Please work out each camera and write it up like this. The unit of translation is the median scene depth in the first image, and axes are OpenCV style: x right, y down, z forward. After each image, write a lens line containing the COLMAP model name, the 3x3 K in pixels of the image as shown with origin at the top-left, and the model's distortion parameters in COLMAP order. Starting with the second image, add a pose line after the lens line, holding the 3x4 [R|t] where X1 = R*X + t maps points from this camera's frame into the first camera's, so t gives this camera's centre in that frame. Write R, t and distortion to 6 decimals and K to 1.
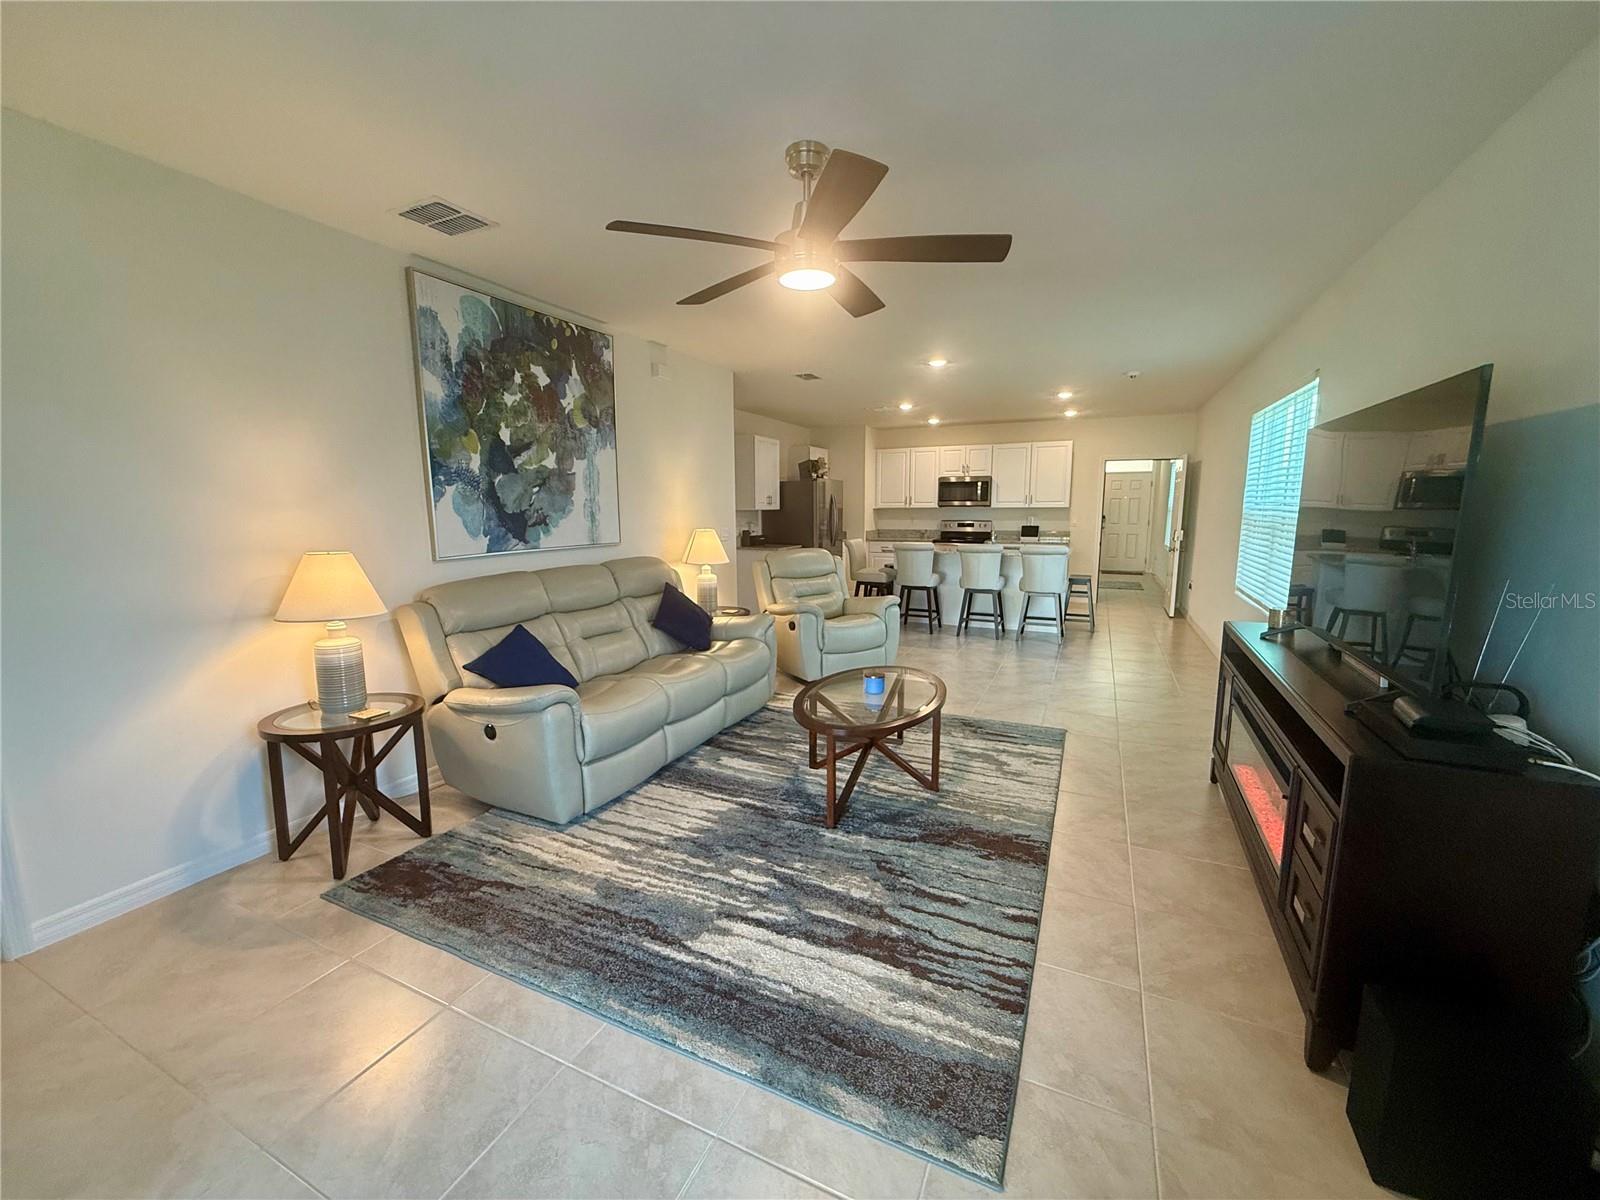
lens RADIAL K [[637.6, 0, 795.6], [0, 637.6, 602.3], [0, 0, 1]] dist [-0.003448, 0.001075]
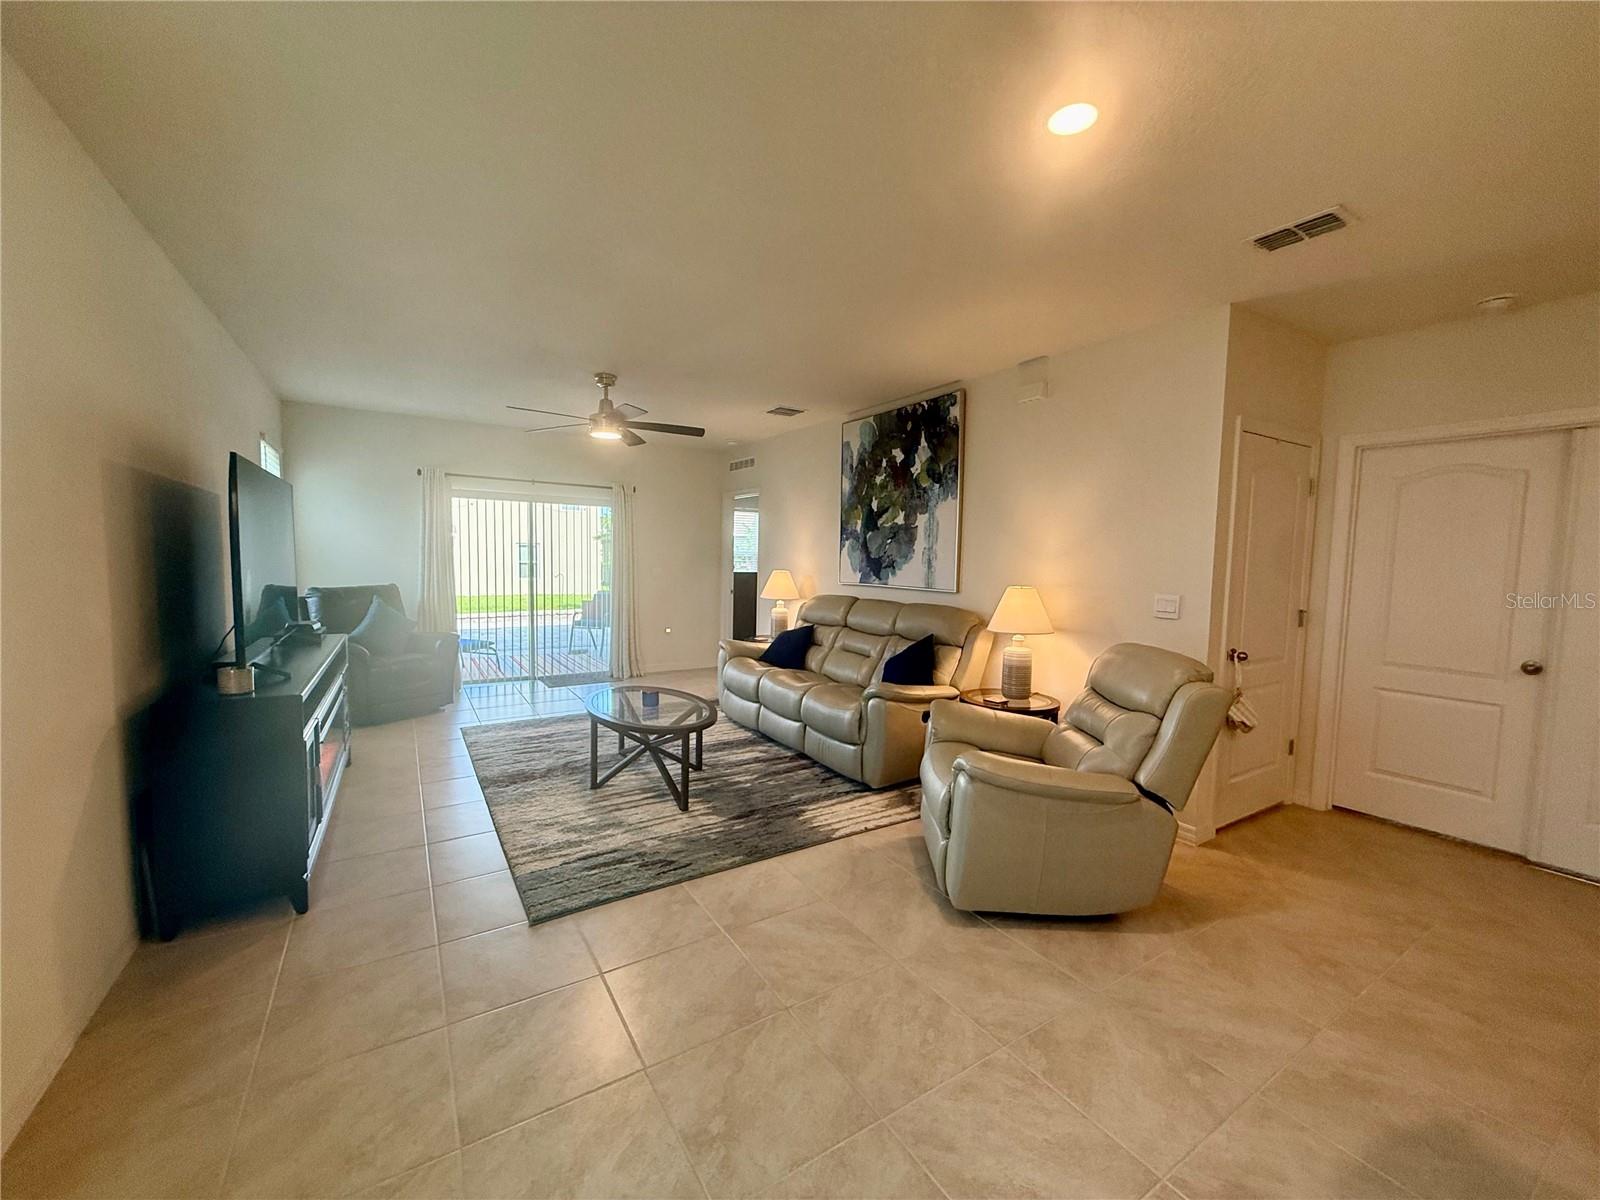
lens RADIAL K [[637.6, 0, 796.3], [0, 637.6, 602.9], [0, 0, 1]] dist [-0.003448, 0.001075]
pose [[-0.541314, 0.055067, -0.839016, 0.849276], [-0.144700, 0.976865, 0.157471, -0.238600], [0.828276, 0.206647, -0.520822, 1.600950]]
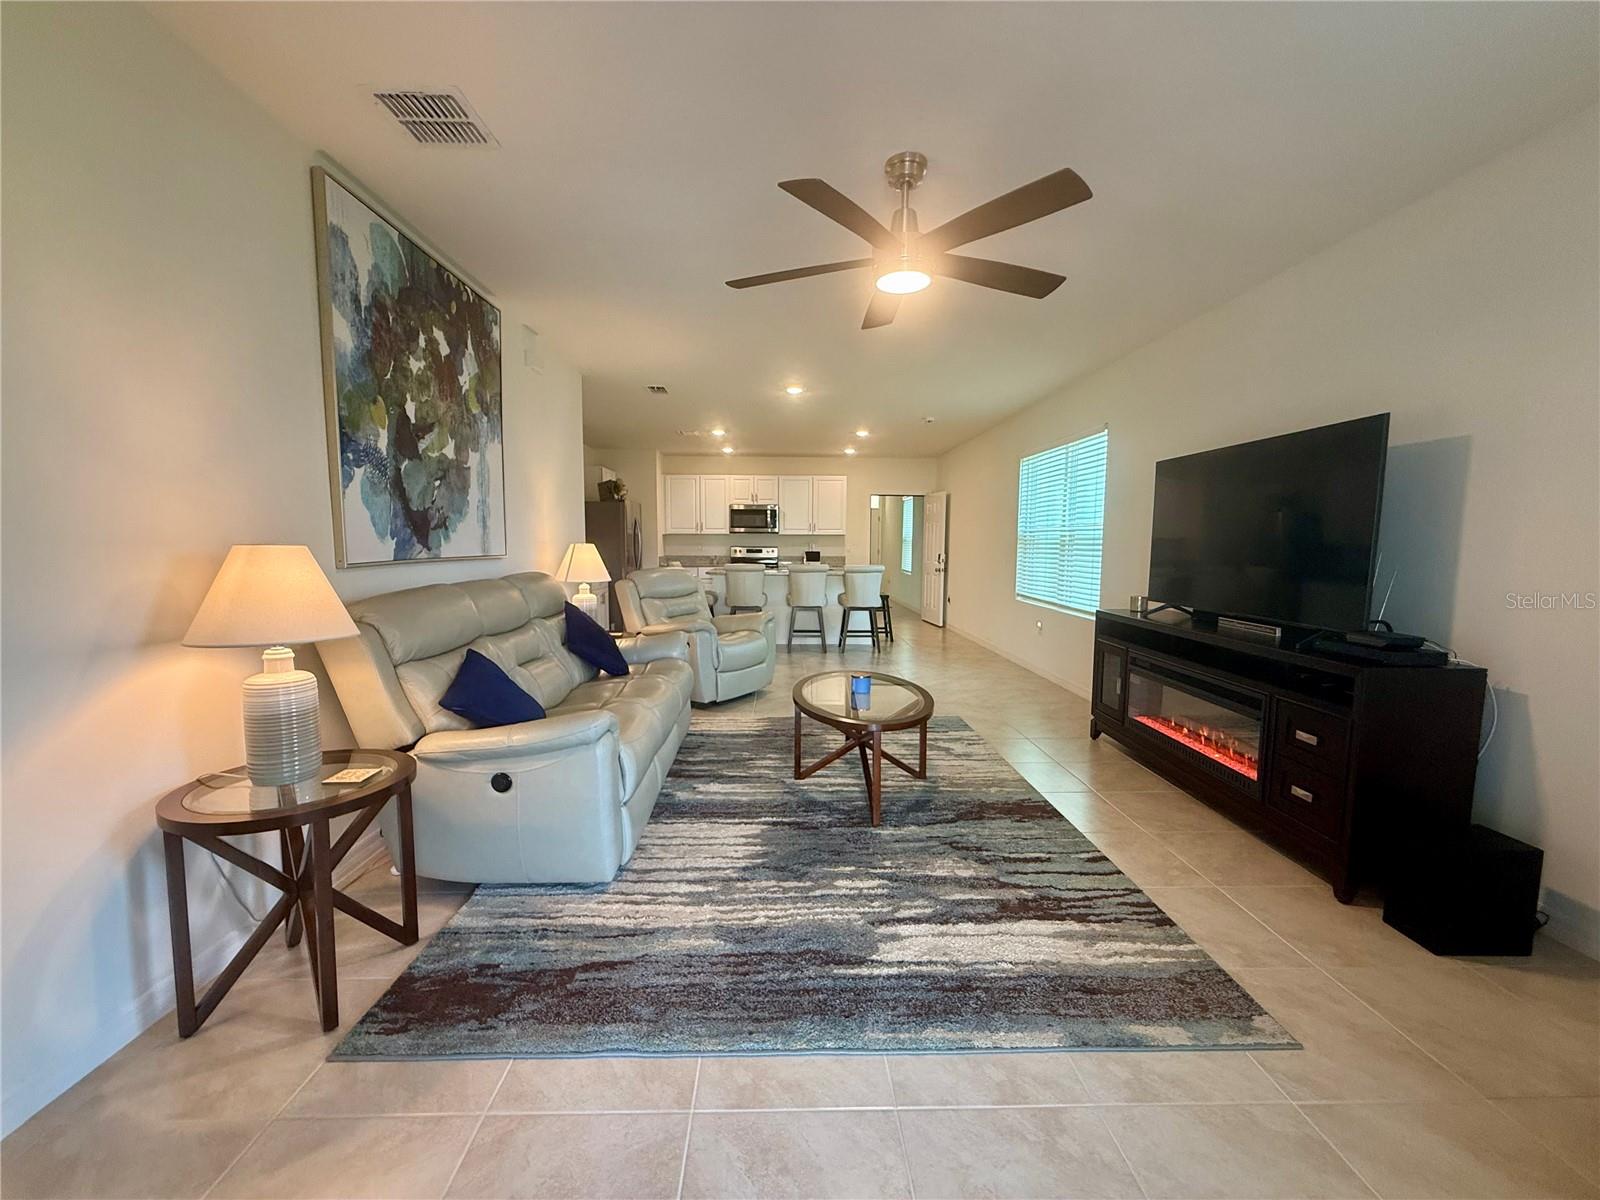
lens RADIAL K [[637.6, 0, 795.5], [0, 637.6, 602.9], [0, 0, 1]] dist [-0.003448, 0.001075]
pose [[0.894395, -0.033079, 0.446053, -0.376629], [0.057831, 0.997443, -0.041989, 0.030776], [-0.443524, 0.063350, 0.894021, 0.108996]]
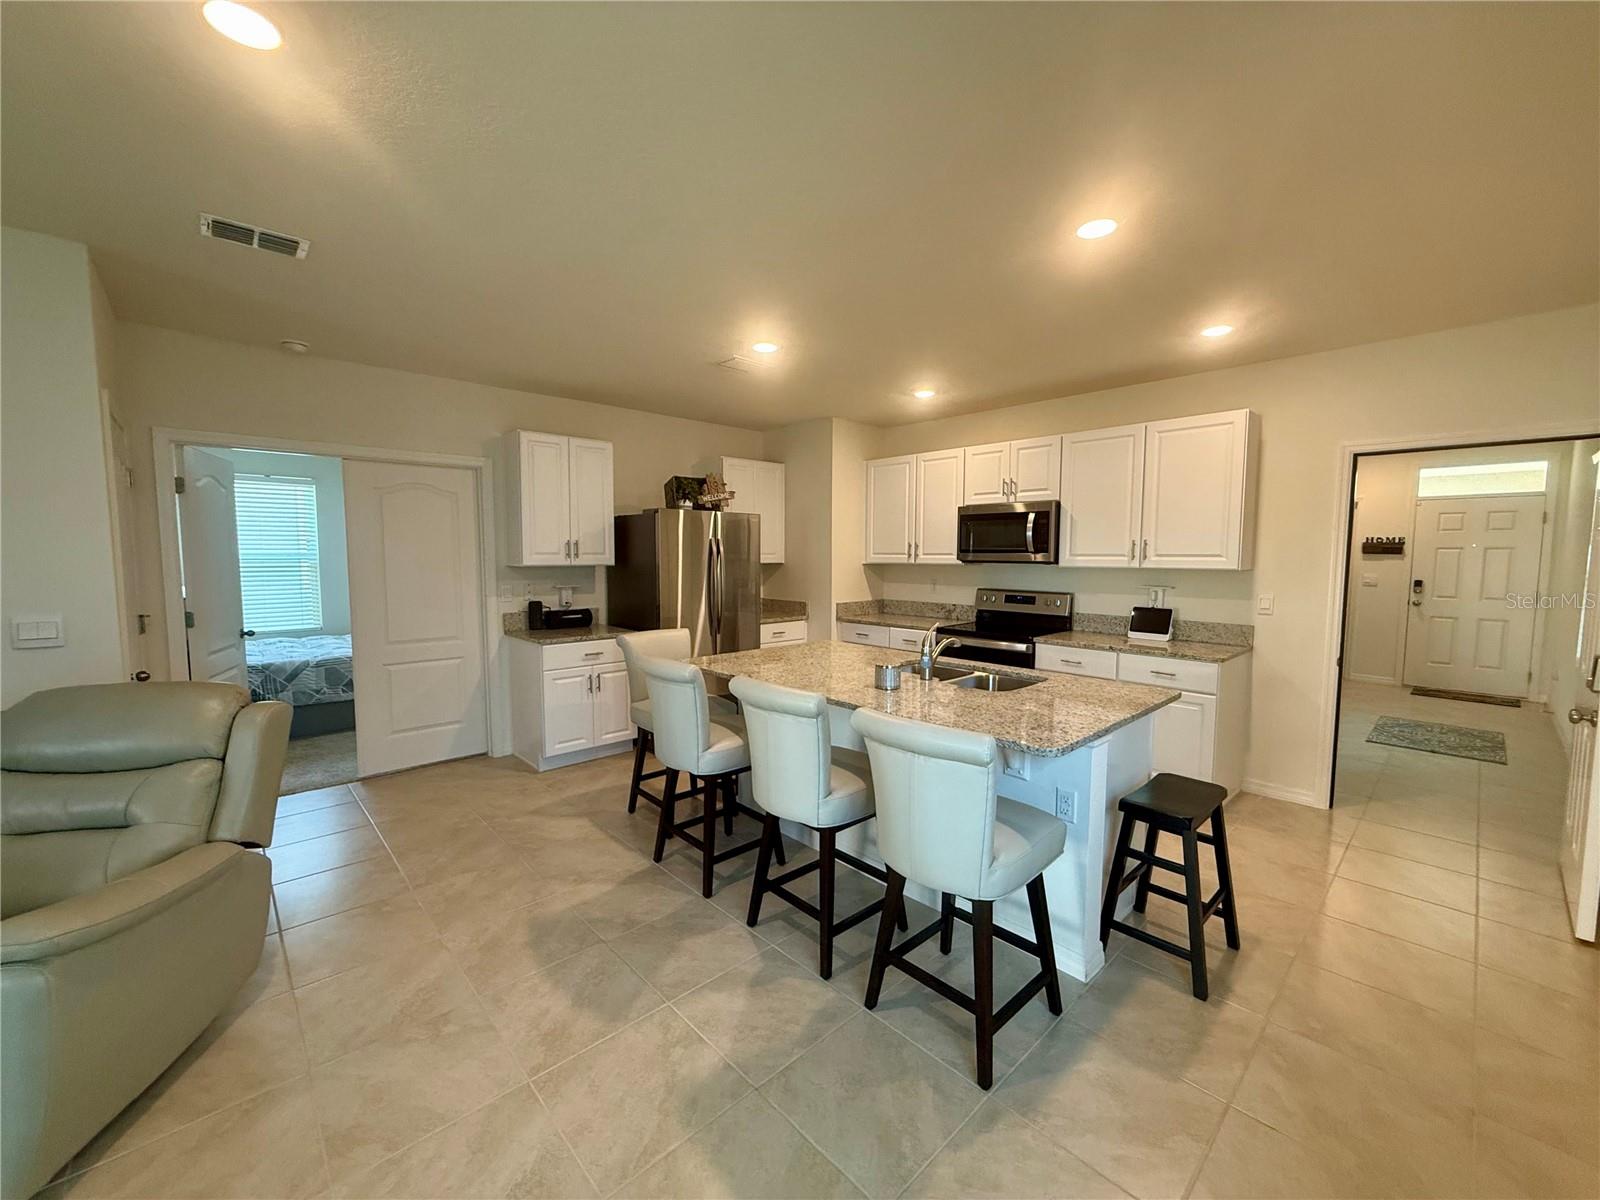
lens RADIAL K [[637.6, 0, 795.5], [0, 637.6, 600.3], [0, 0, 1]] dist [-0.003448, 0.001075]
pose [[0.927173, 0.035158, -0.372980, 0.771887], [-0.062919, 0.996059, -0.062516, -0.208111], [0.369312, 0.081431, 0.925731, 1.253504]]
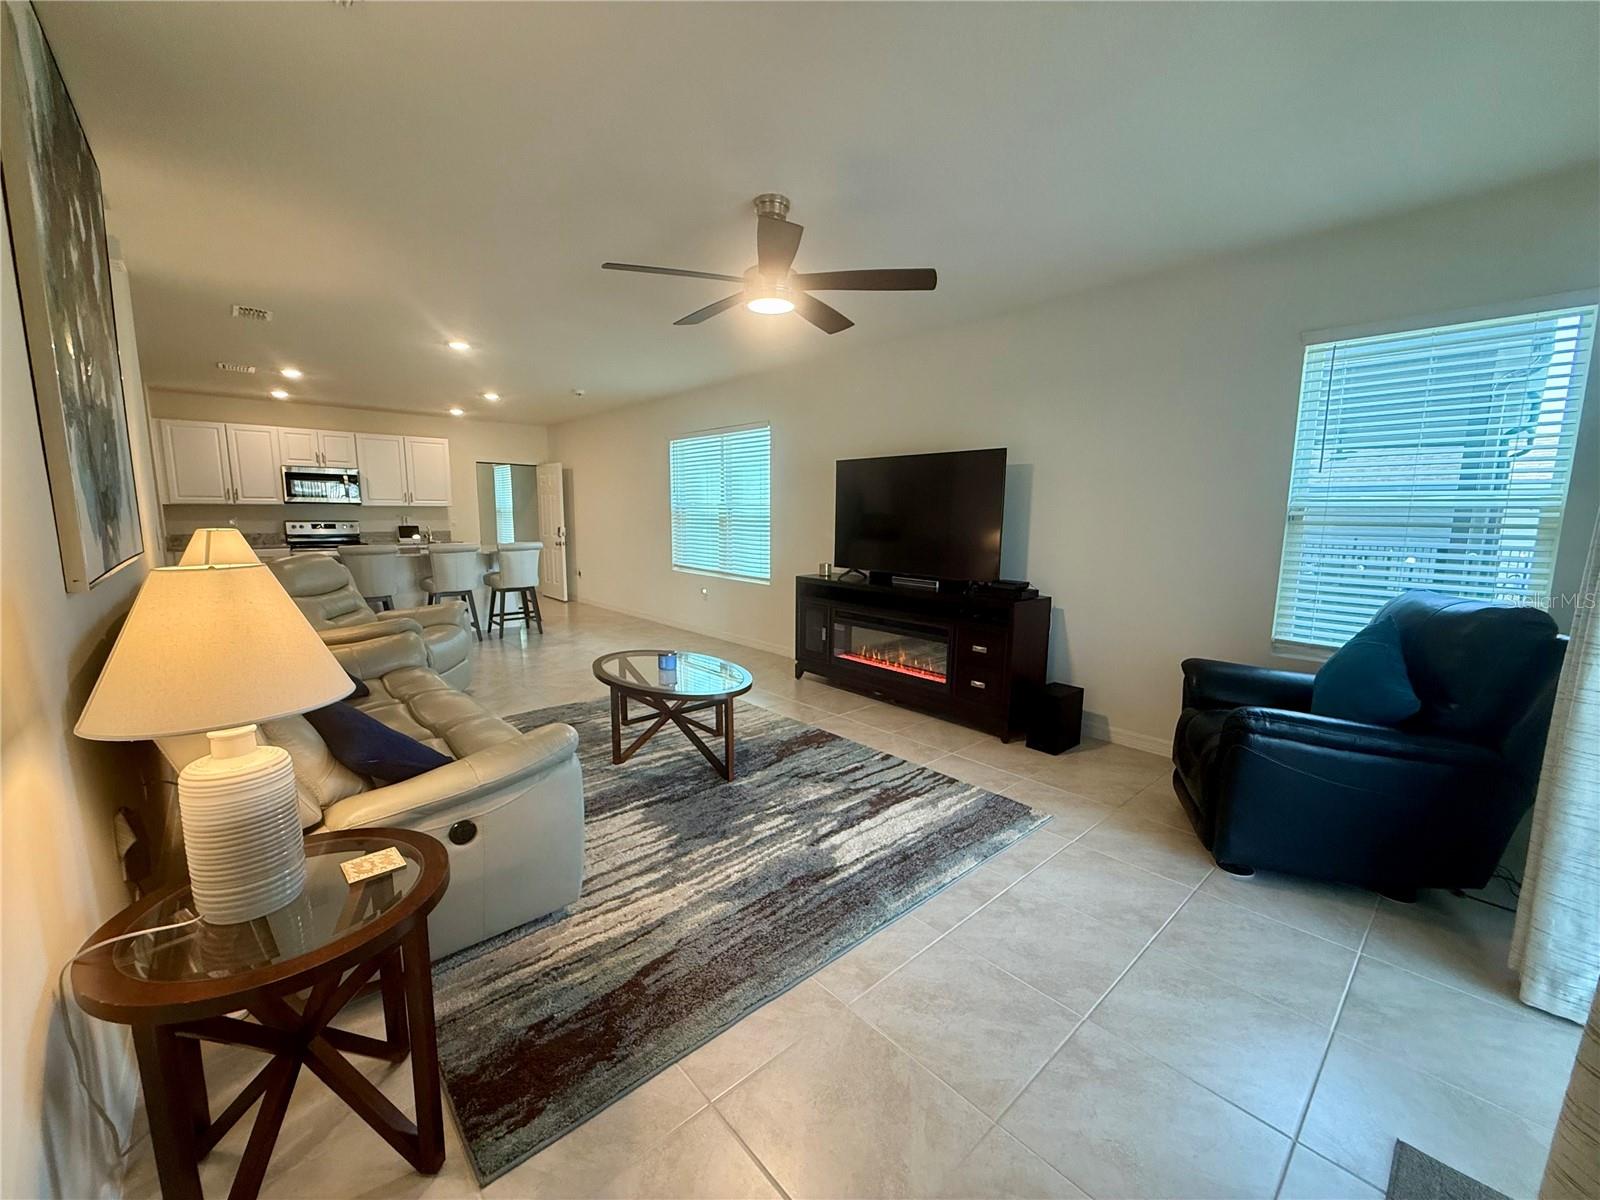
lens RADIAL K [[637.6, 0, 797.6], [0, 637.6, 598.6], [0, 0, 1]] dist [-0.003448, 0.001075]
pose [[0.389445, -0.115892, 0.913730, -0.686049], [0.127387, 0.989296, 0.071182, -0.023633], [-0.912198, 0.088676, 0.400039, 0.314745]]
